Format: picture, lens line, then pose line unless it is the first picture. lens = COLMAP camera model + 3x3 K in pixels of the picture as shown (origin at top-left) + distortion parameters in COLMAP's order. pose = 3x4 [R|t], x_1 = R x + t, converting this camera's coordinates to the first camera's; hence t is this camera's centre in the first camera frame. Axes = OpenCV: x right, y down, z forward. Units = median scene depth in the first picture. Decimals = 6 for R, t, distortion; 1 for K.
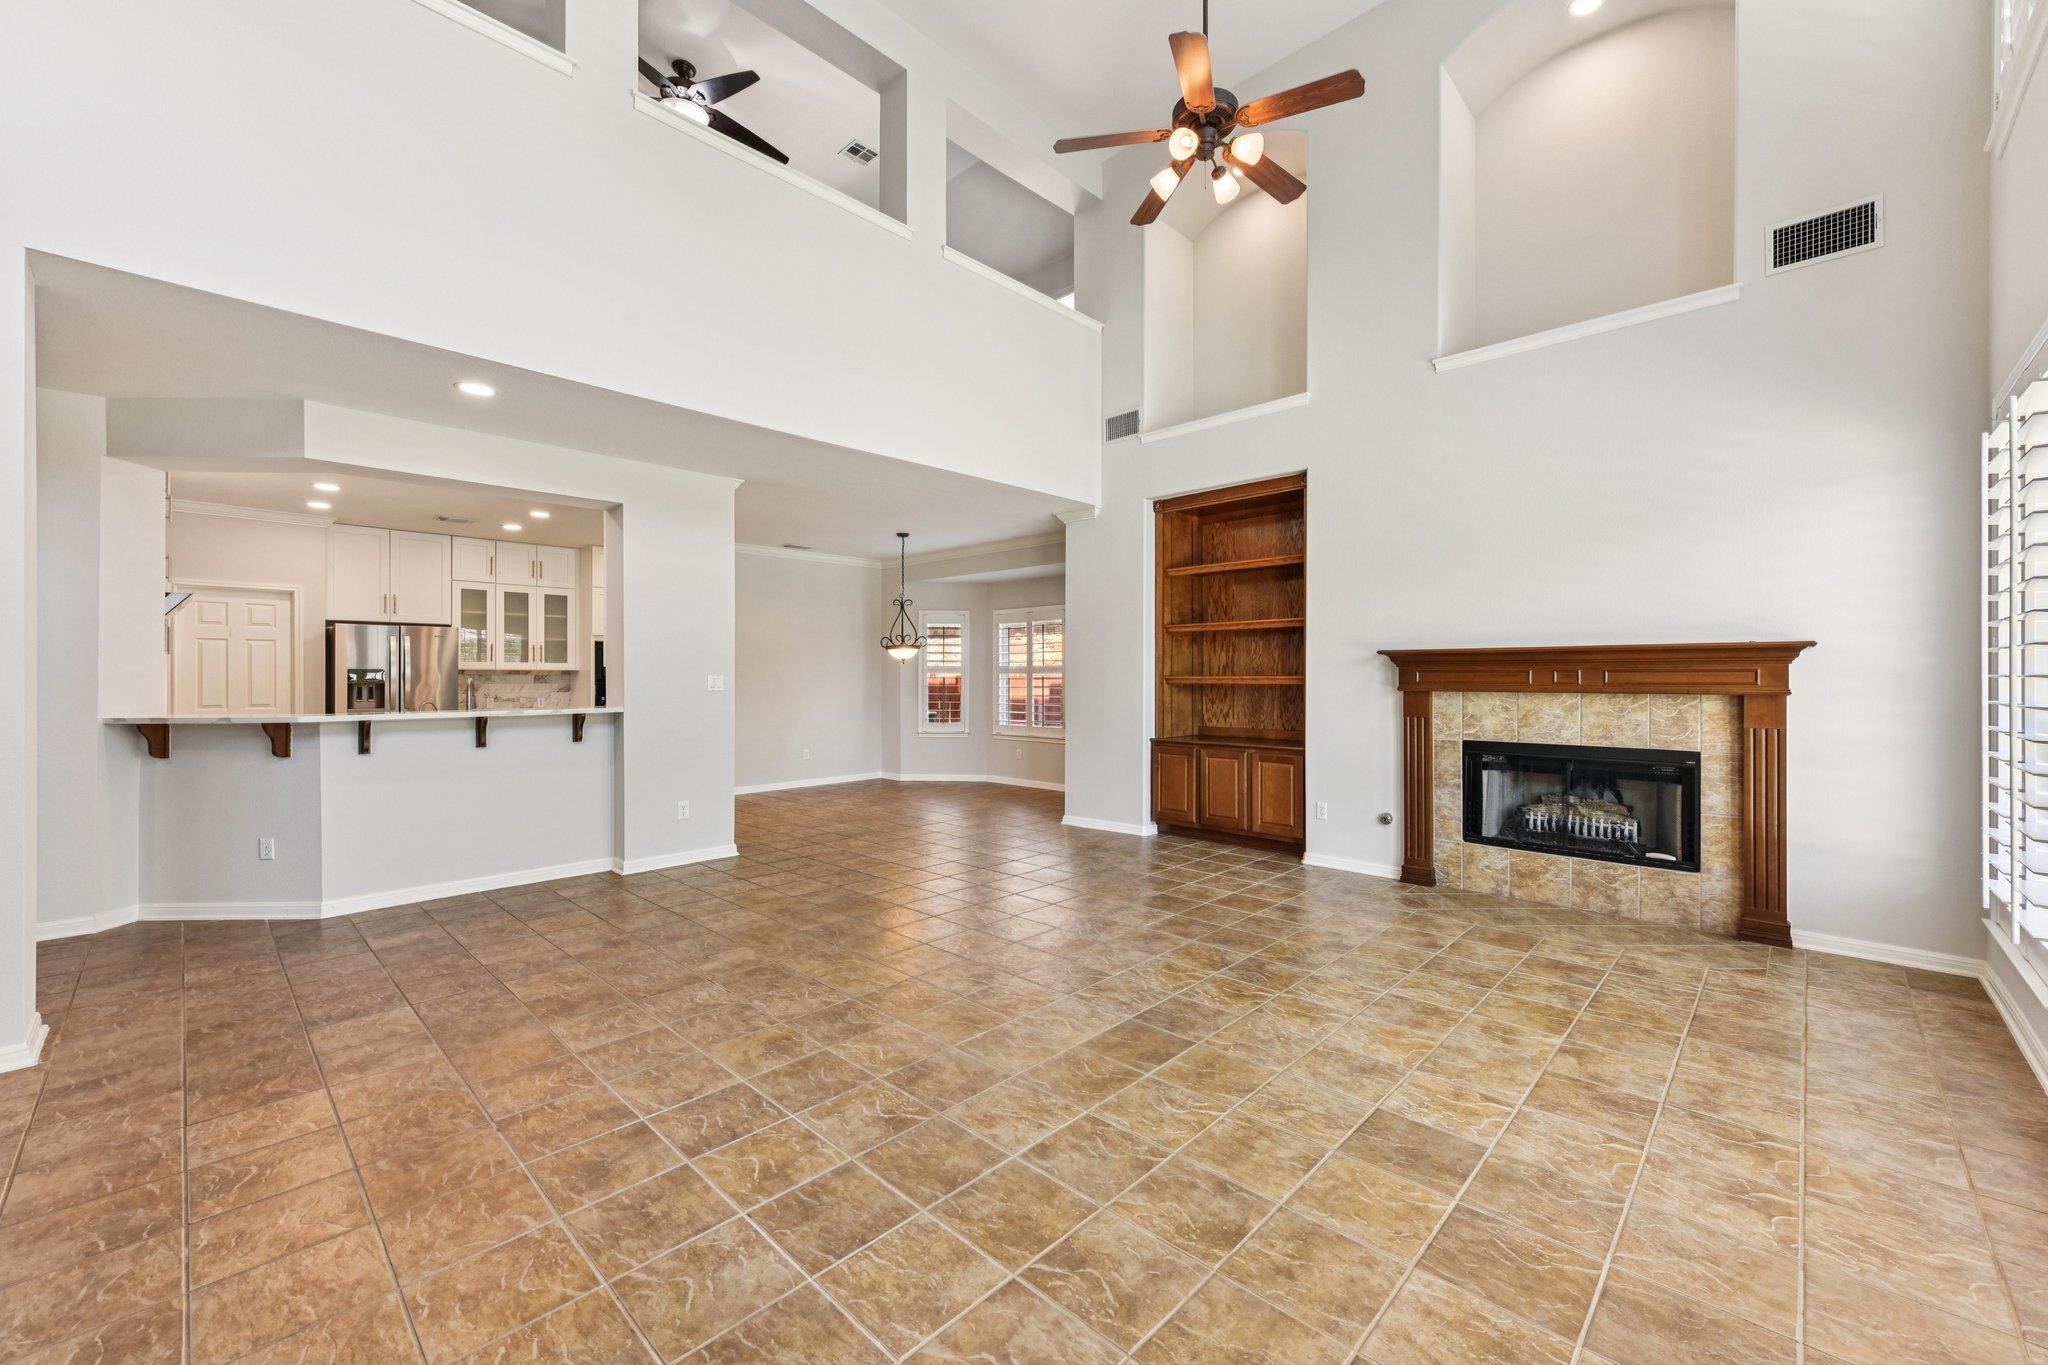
lens RADIAL K [[816.0, 0, 1016.4], [0, 816.0, 676.7], [0, 0, 1]] dist [0.007313, -0.002533]
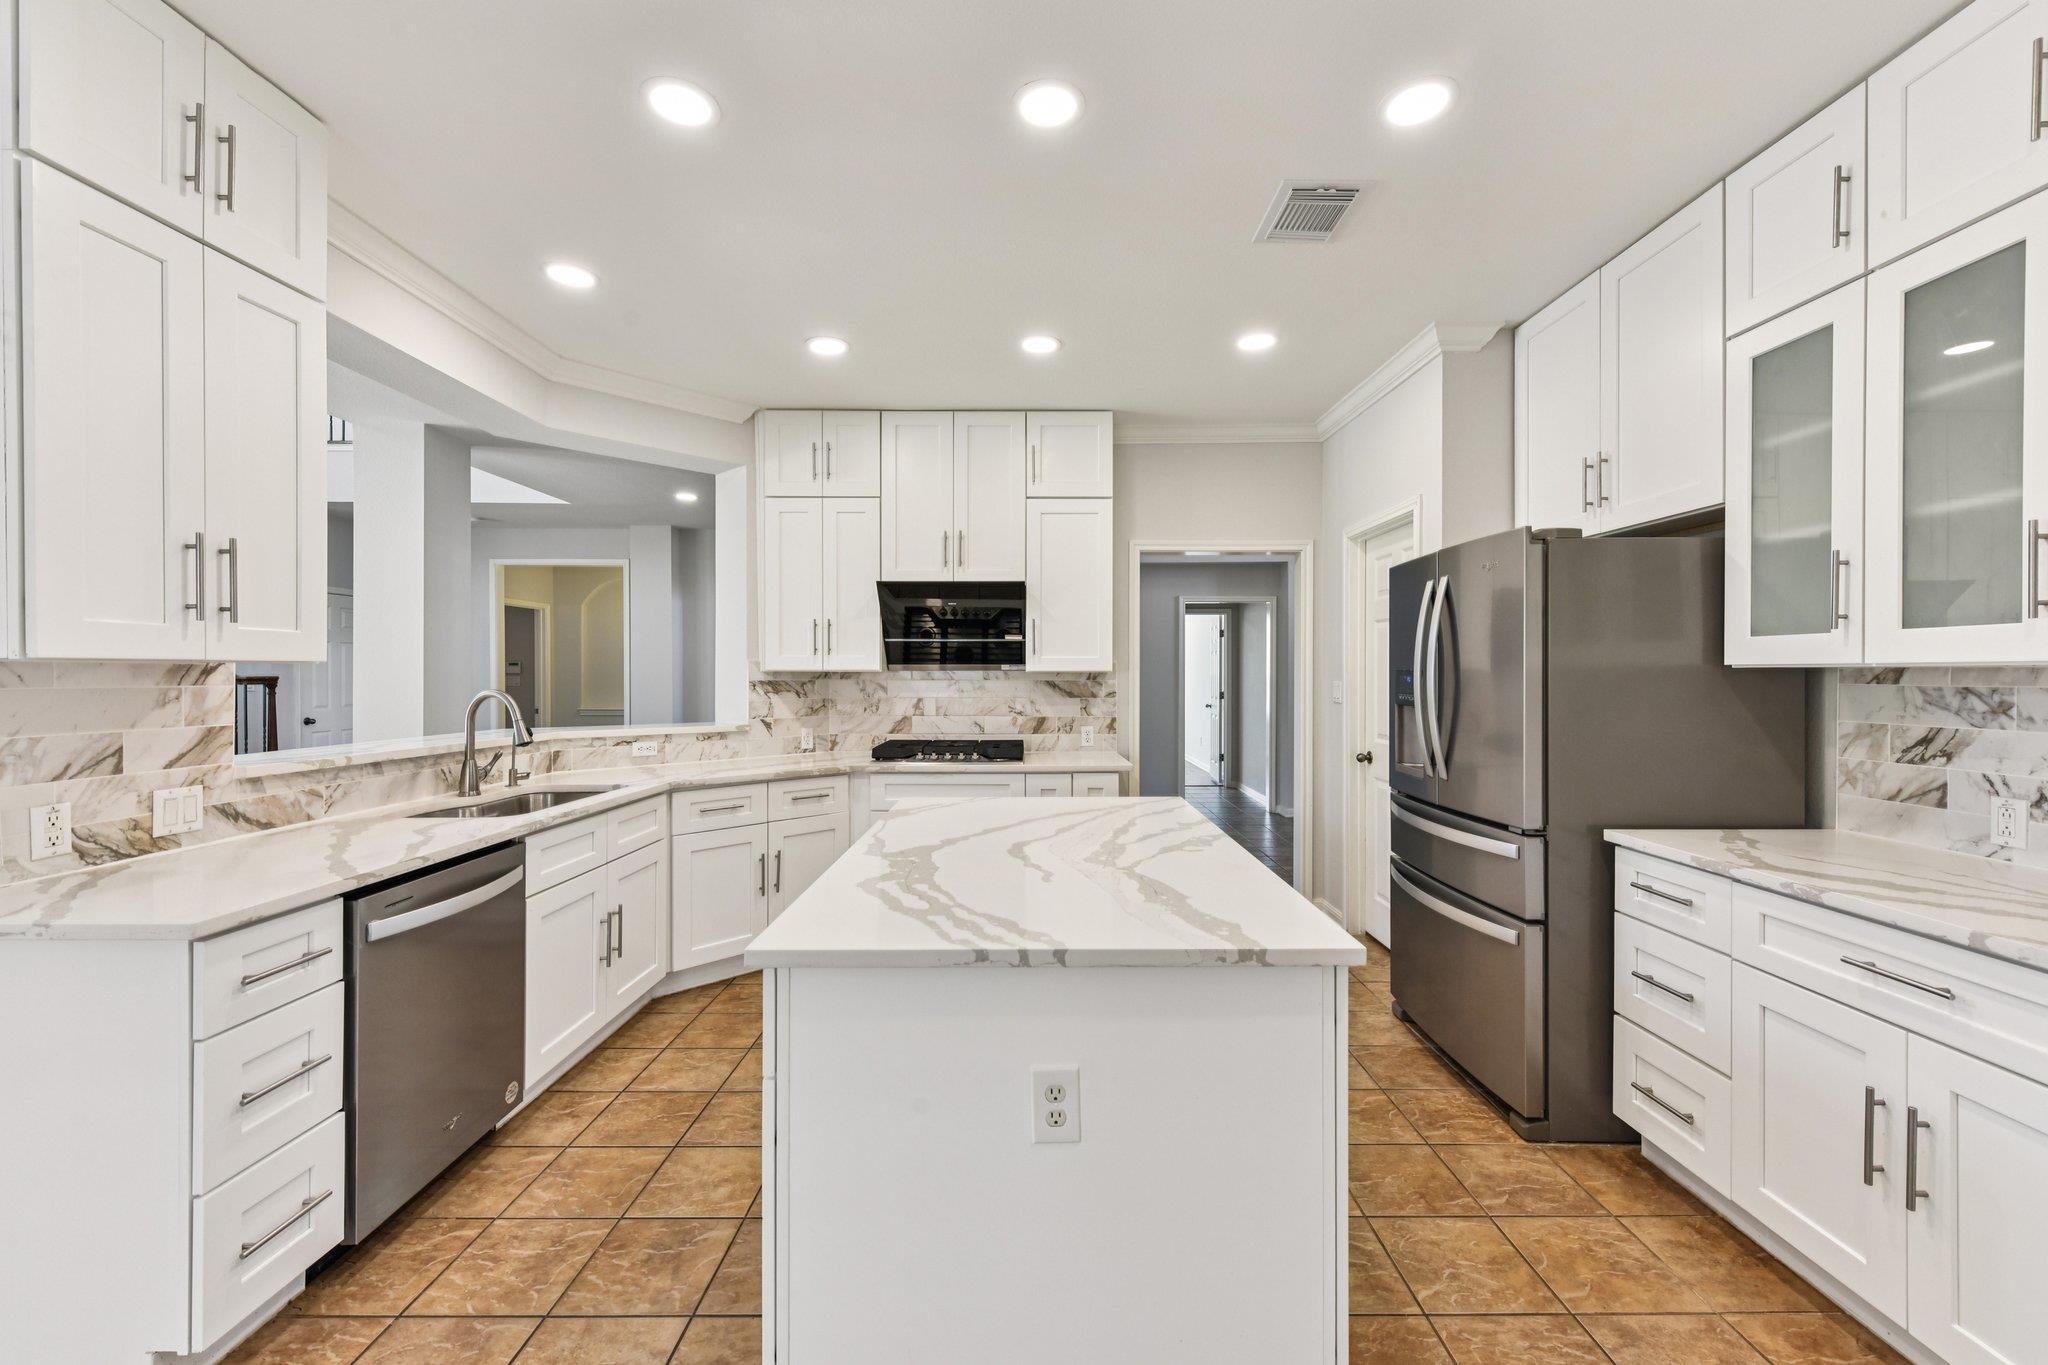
lens RADIAL K [[816.0, 0, 1033.0], [0, 816.0, 673.2], [0, 0, 1]] dist [0.007313, -0.002533]
pose [[-0.717040, 0.002541, -0.697027, -0.877005], [0.001132, 0.999996, 0.002481, -0.019167], [0.697031, 0.000990, -0.717041, 2.733449]]
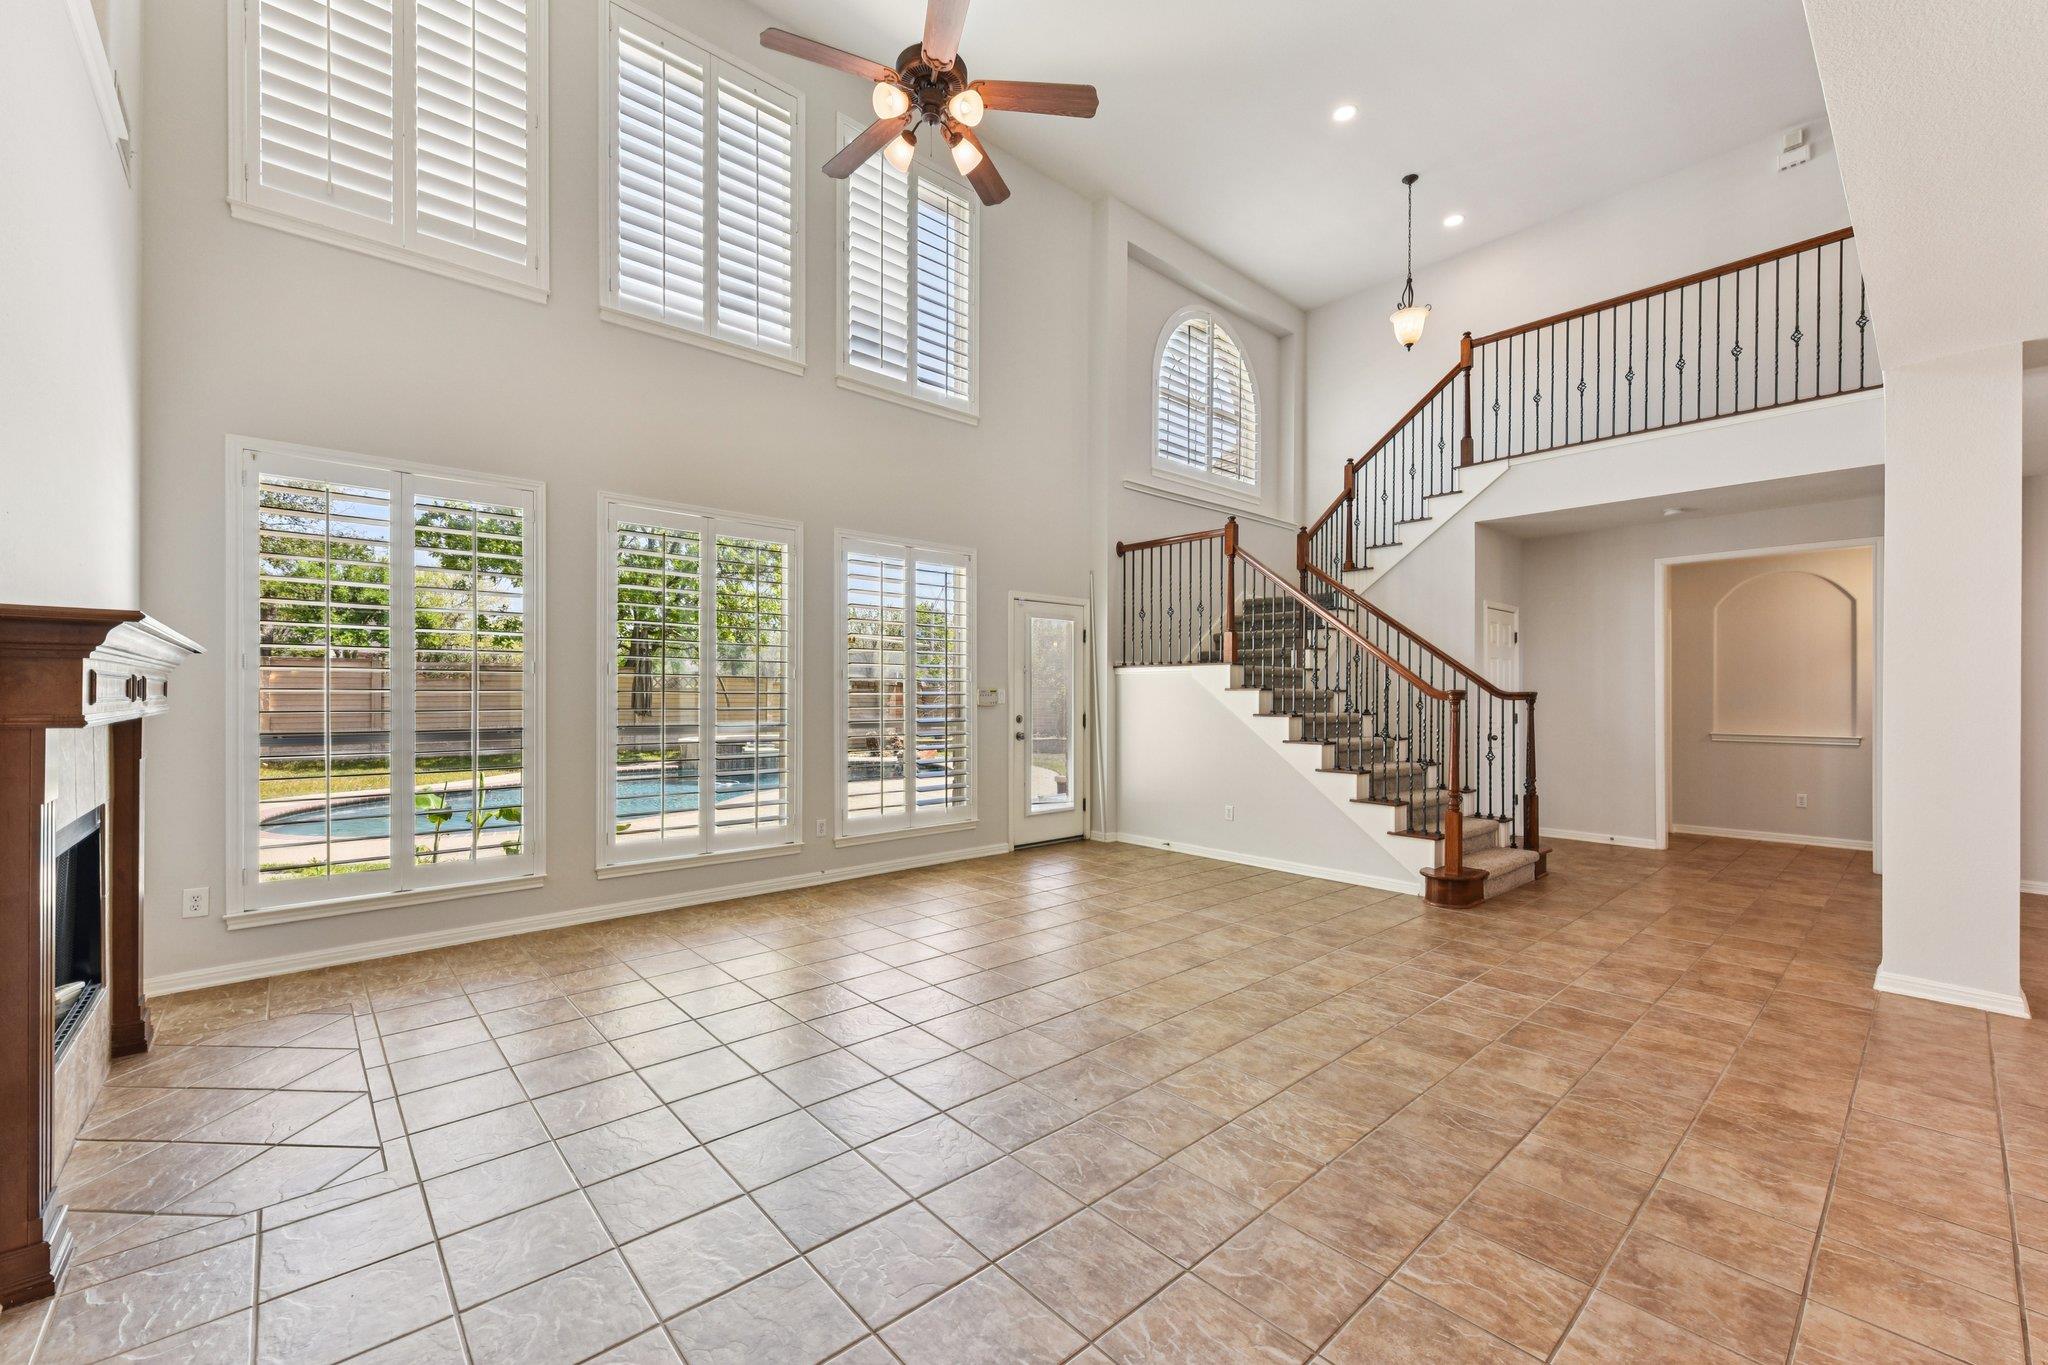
lens RADIAL K [[816.0, 0, 1011.8], [0, 816.0, 695.5], [0, 0, 1]] dist [0.007313, -0.002533]
pose [[-0.997012, -0.002570, 0.077205, 0.078196], [-0.002409, 0.999995, 0.002186, 0.001425], [-0.077210, 0.001993, -0.997013, 2.123348]]
